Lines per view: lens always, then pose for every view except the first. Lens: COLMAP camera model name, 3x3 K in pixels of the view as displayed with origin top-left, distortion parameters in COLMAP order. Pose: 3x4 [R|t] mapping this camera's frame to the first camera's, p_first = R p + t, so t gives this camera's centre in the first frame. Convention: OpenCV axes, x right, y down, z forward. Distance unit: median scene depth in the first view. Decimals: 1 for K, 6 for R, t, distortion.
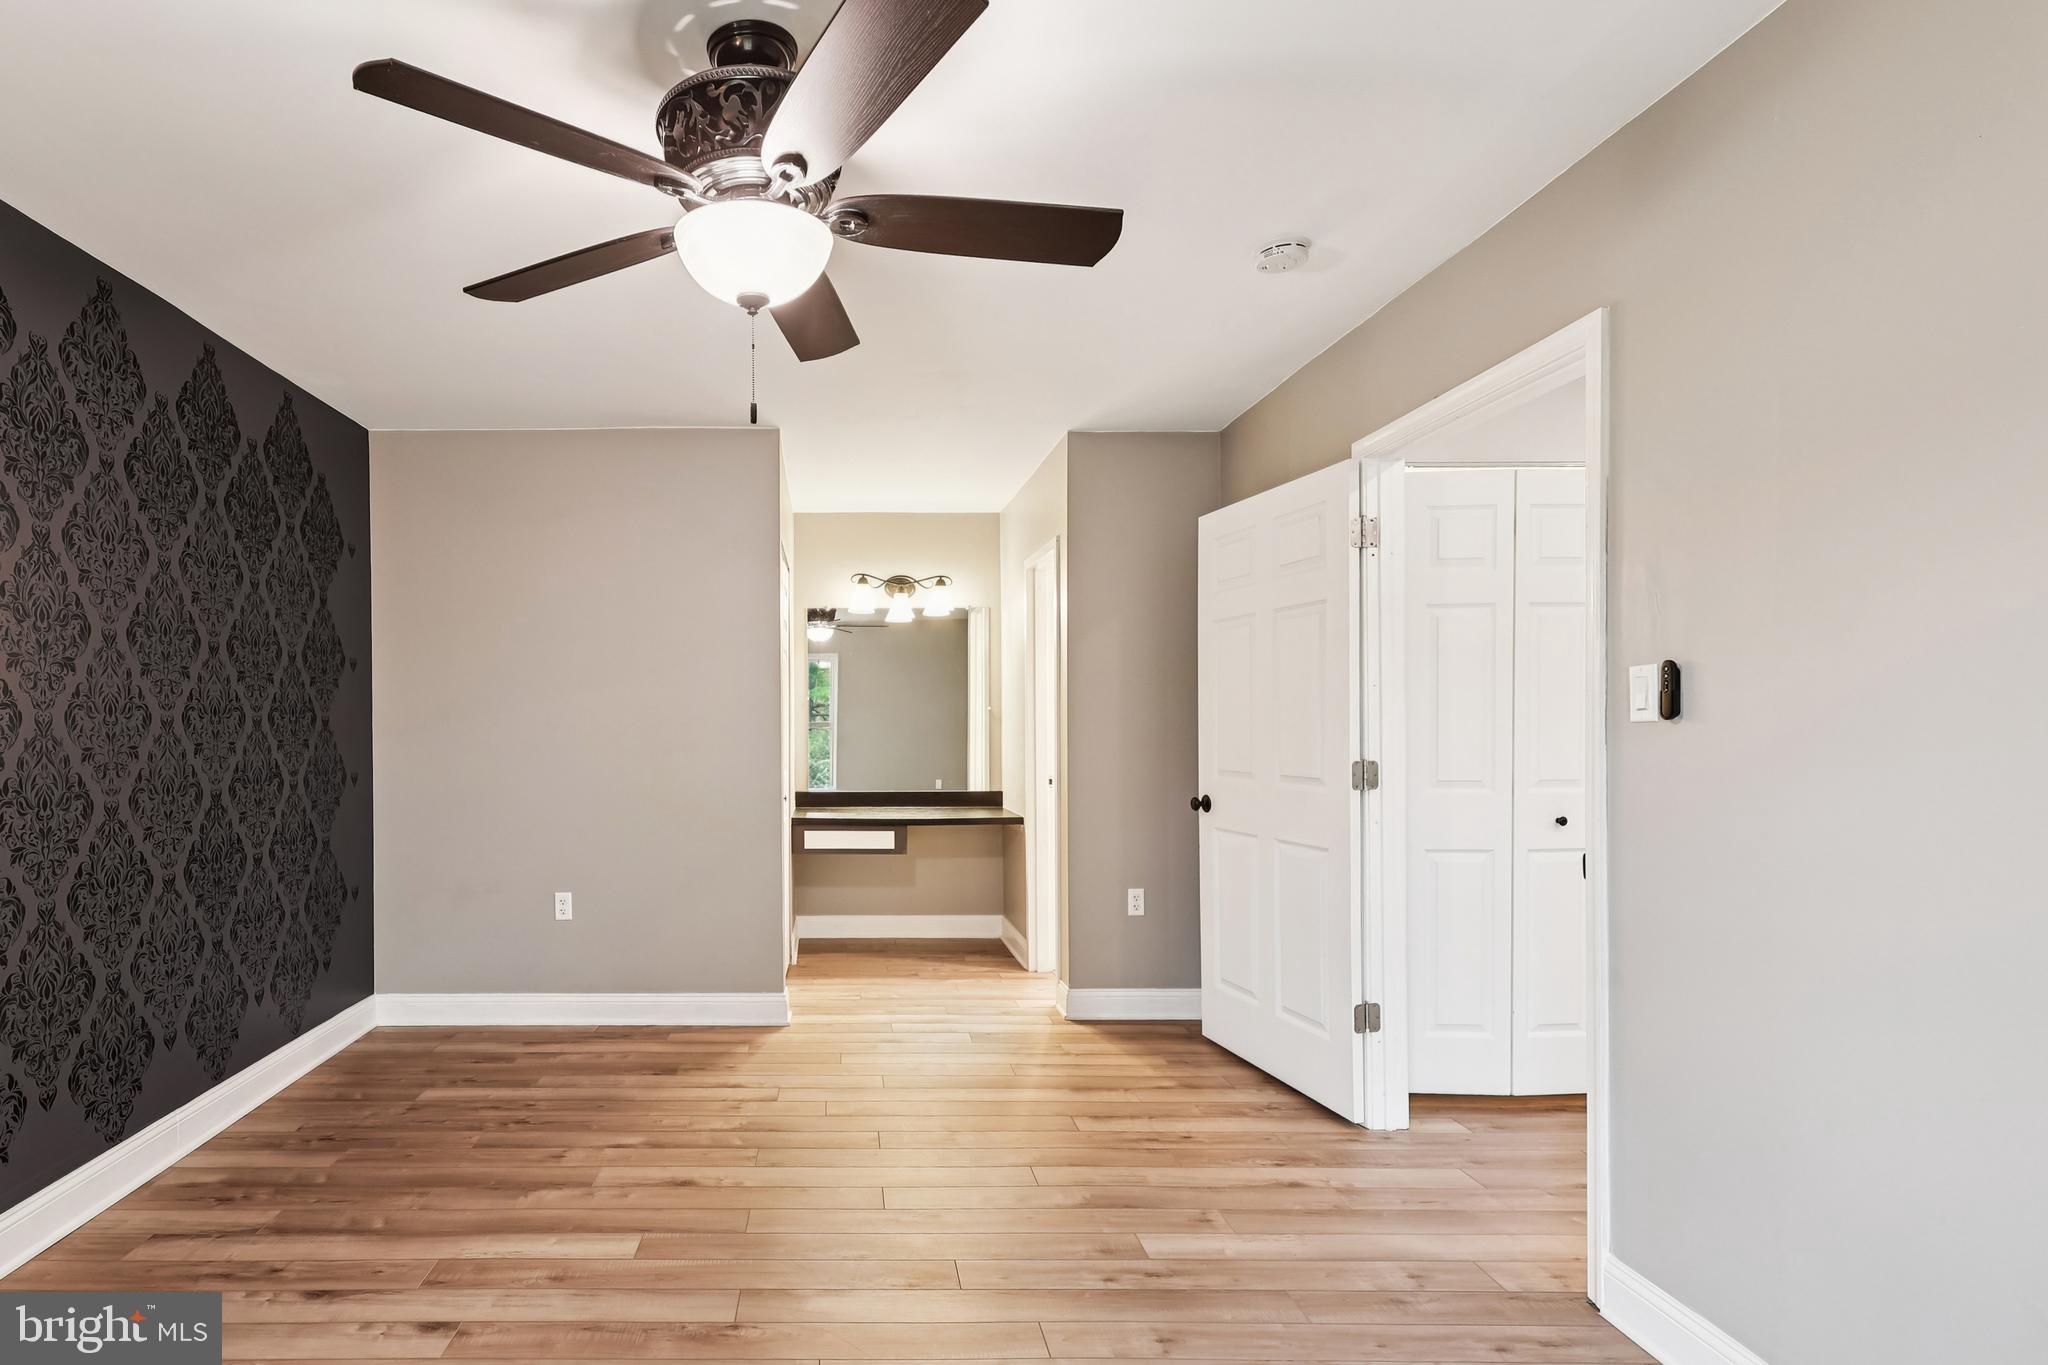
lens RADIAL K [[961.6, 0, 903.7], [0, 961.6, 730.5], [0, 0, 1]] dist [0.003401, 0.001966]
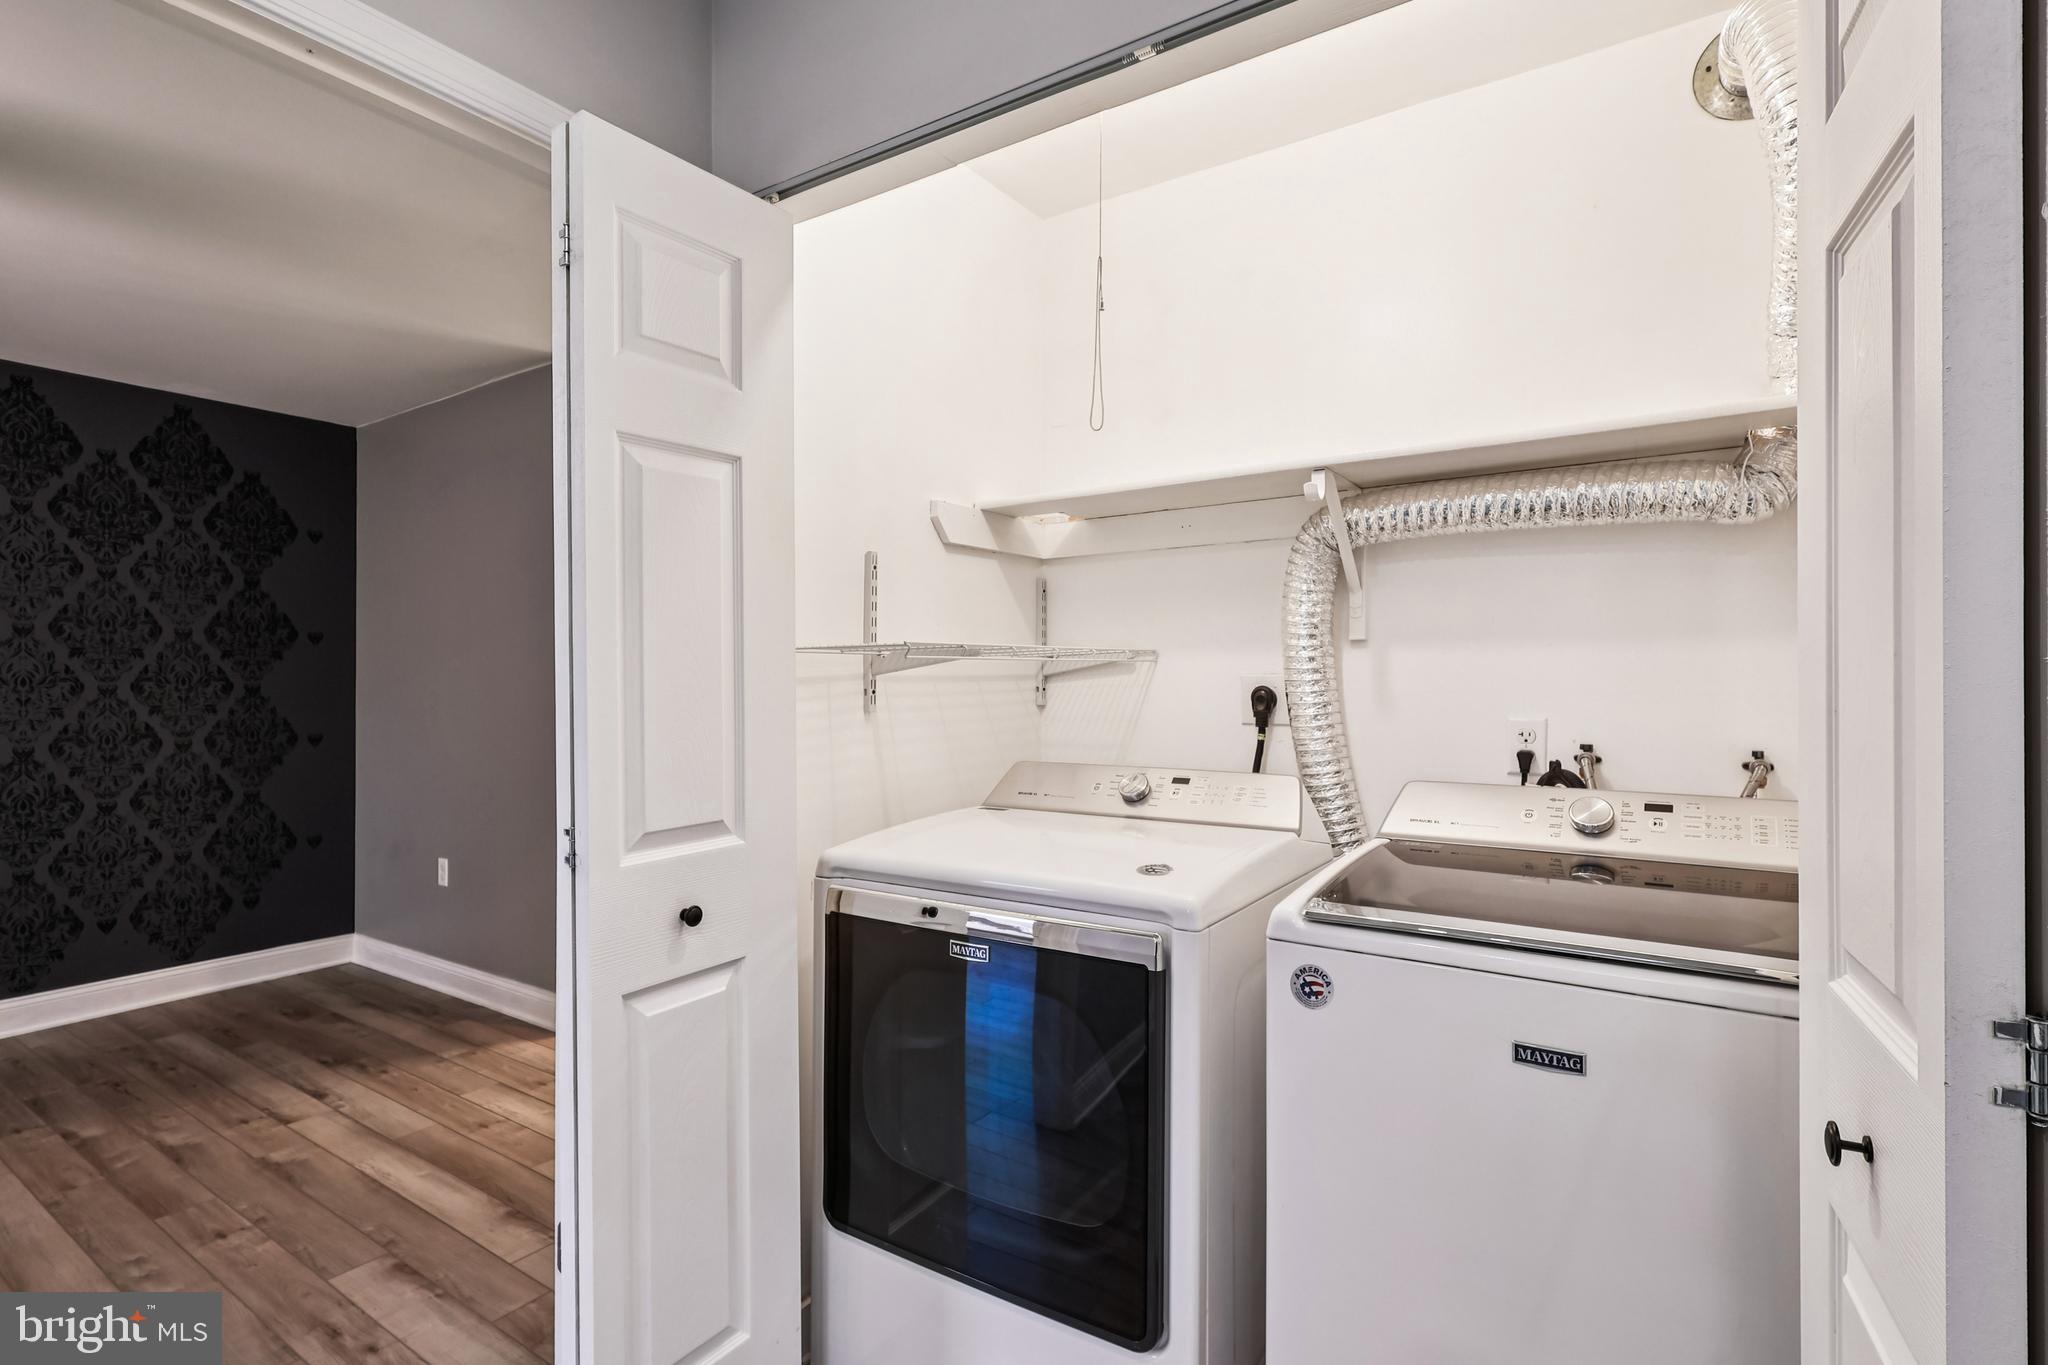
lens RADIAL K [[961.6, 0, 1043.5], [0, 961.6, 689.4], [0, 0, 1]] dist [0.003401, 0.001966]
pose [[0.822454, -0.005396, -0.568806, 0.892619], [0.005458, 0.999984, -0.001594, -0.002092], [0.568806, -0.001794, 0.822470, 0.649555]]
